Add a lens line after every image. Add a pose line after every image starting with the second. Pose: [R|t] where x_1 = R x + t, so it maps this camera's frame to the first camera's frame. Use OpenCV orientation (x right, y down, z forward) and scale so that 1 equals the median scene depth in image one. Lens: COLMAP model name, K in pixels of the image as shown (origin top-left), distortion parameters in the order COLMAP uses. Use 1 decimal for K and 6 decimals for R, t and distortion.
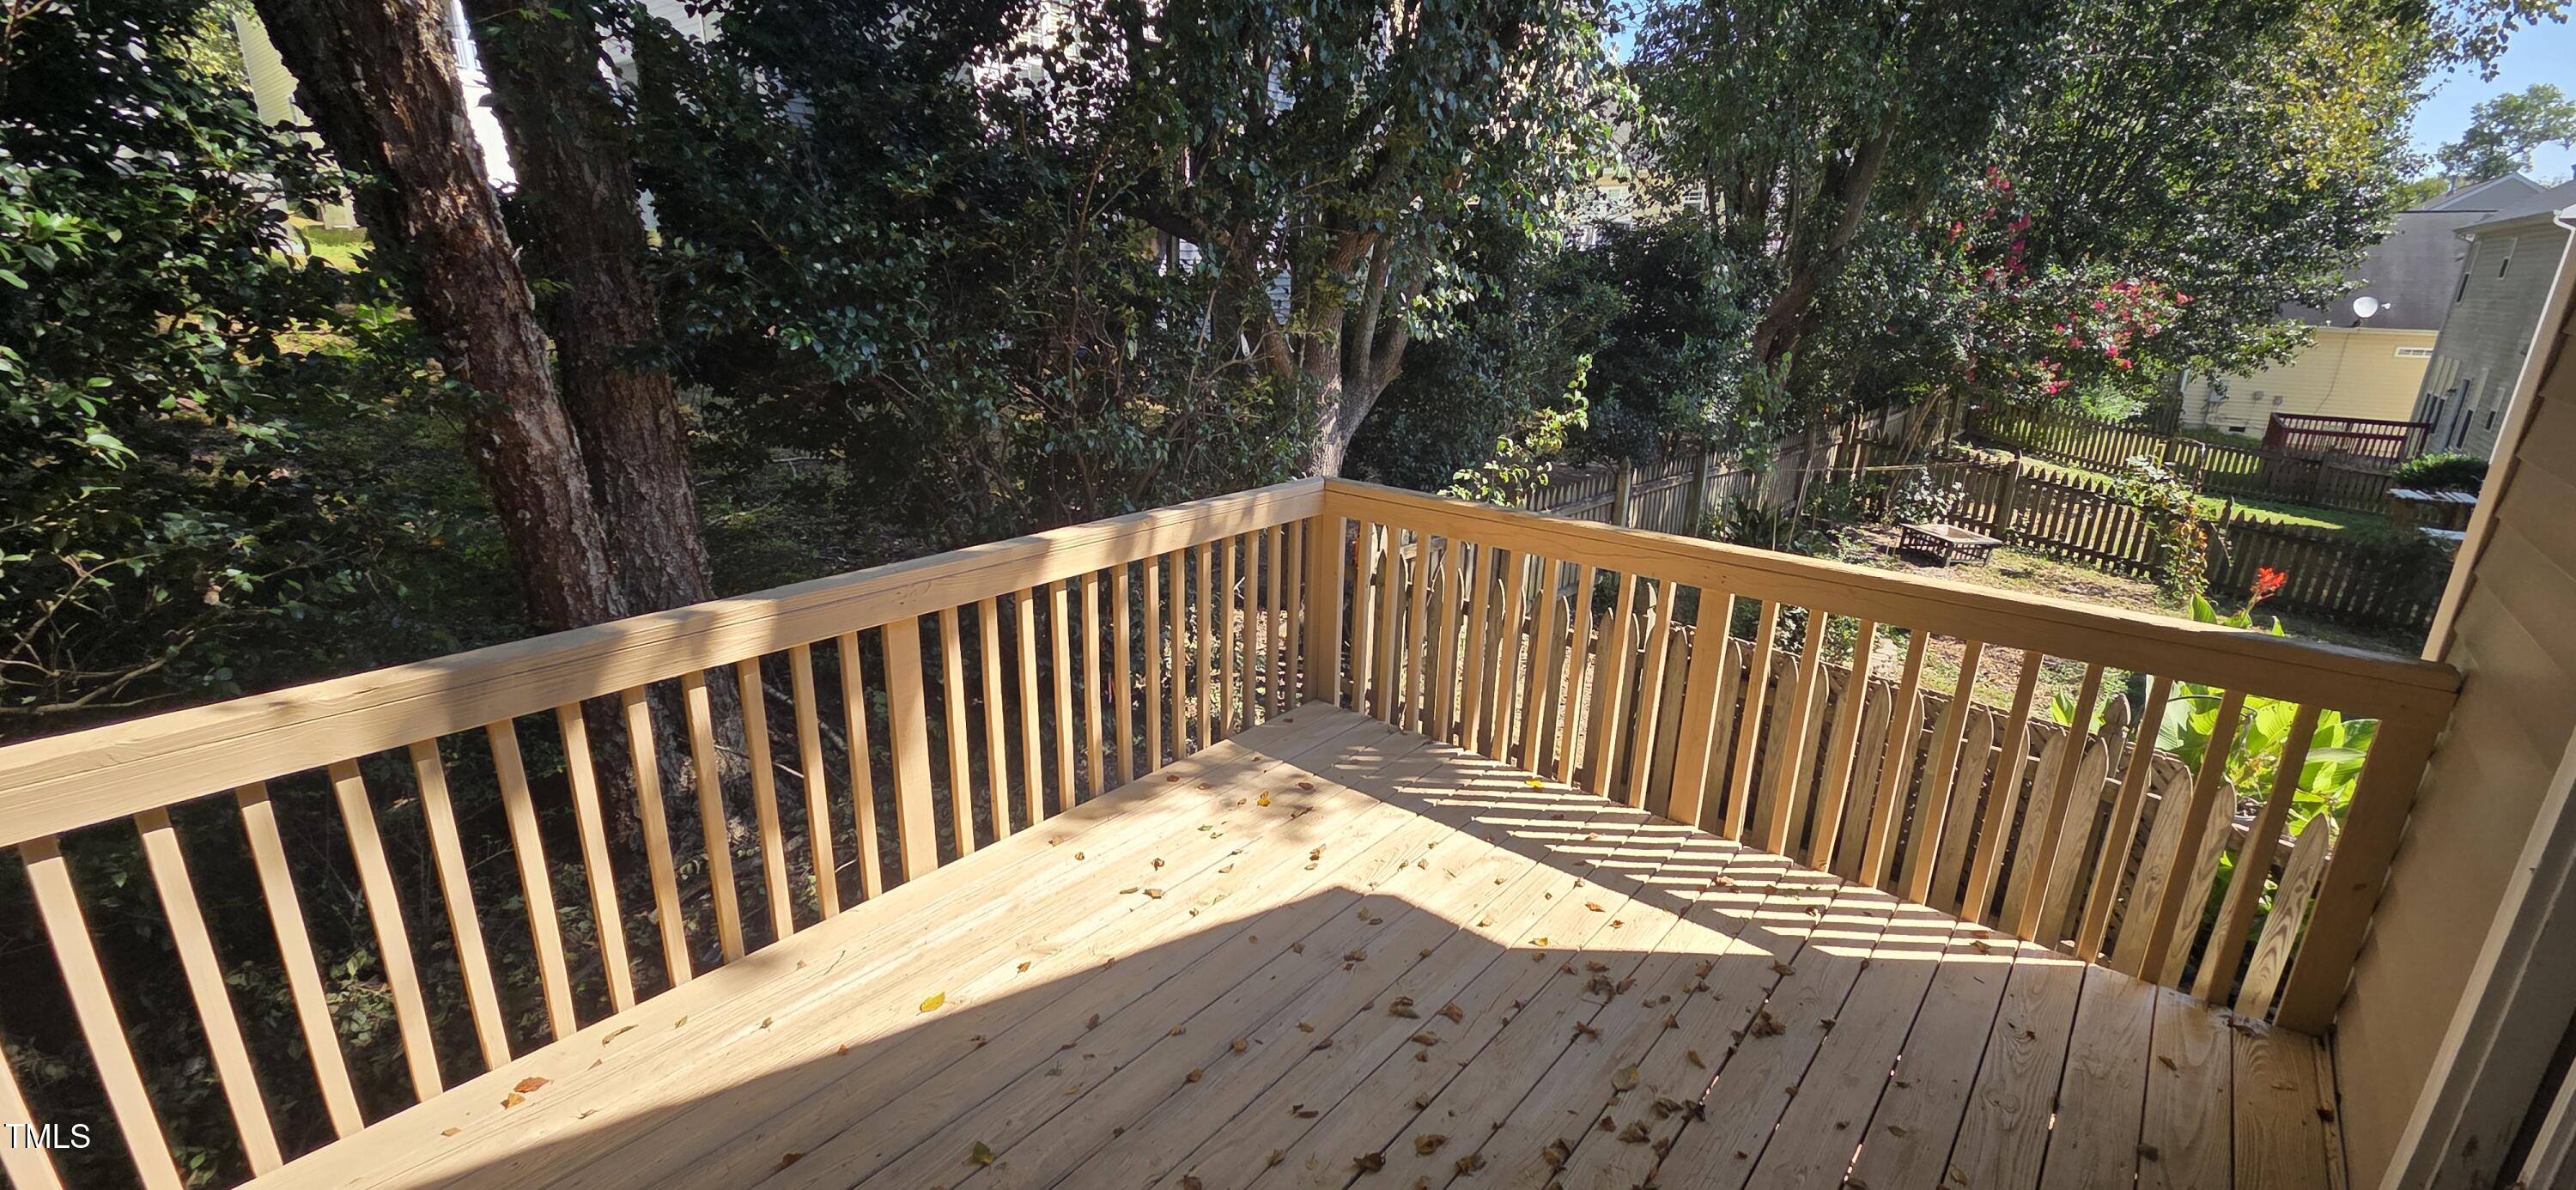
lens RADIAL K [[1069.1, 0, 1276.4], [0, 1069.1, 606.6], [0, 0, 1]] dist [0.013169, 0.000146]
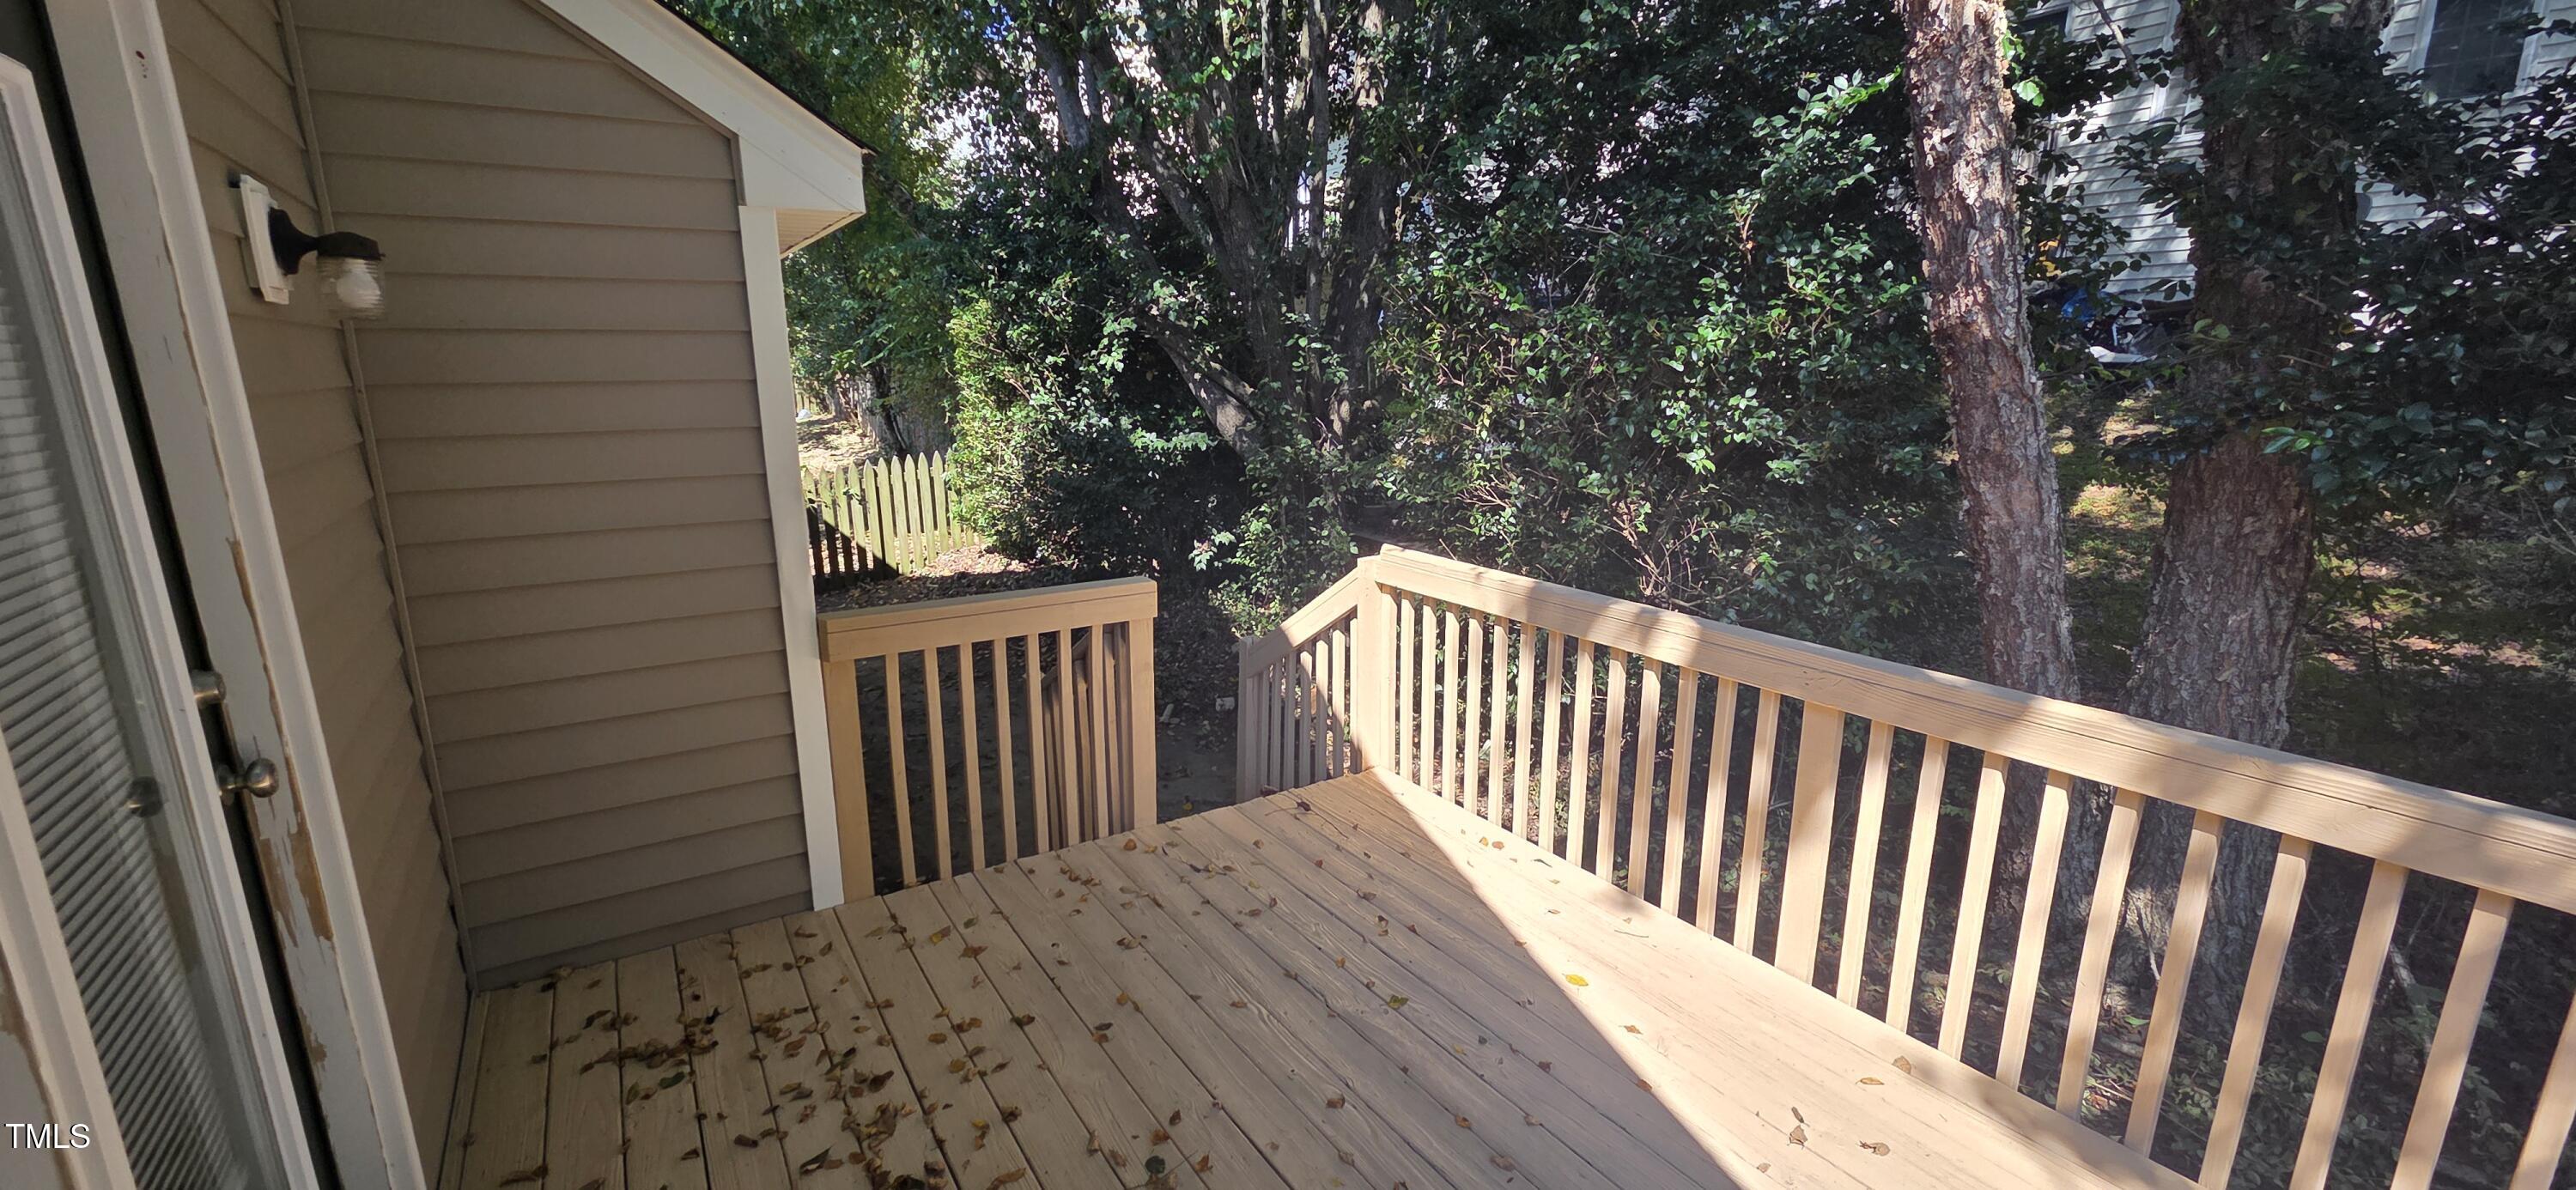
lens RADIAL K [[1069.1, 0, 1276.4], [0, 1069.1, 606.6], [0, 0, 1]] dist [0.013169, 0.000146]
pose [[-0.291938, 0.205056, -0.934197, 0.668021], [-0.292026, 0.910995, 0.291221, -0.203872], [0.910765, 0.357828, -0.206073, 0.707667]]
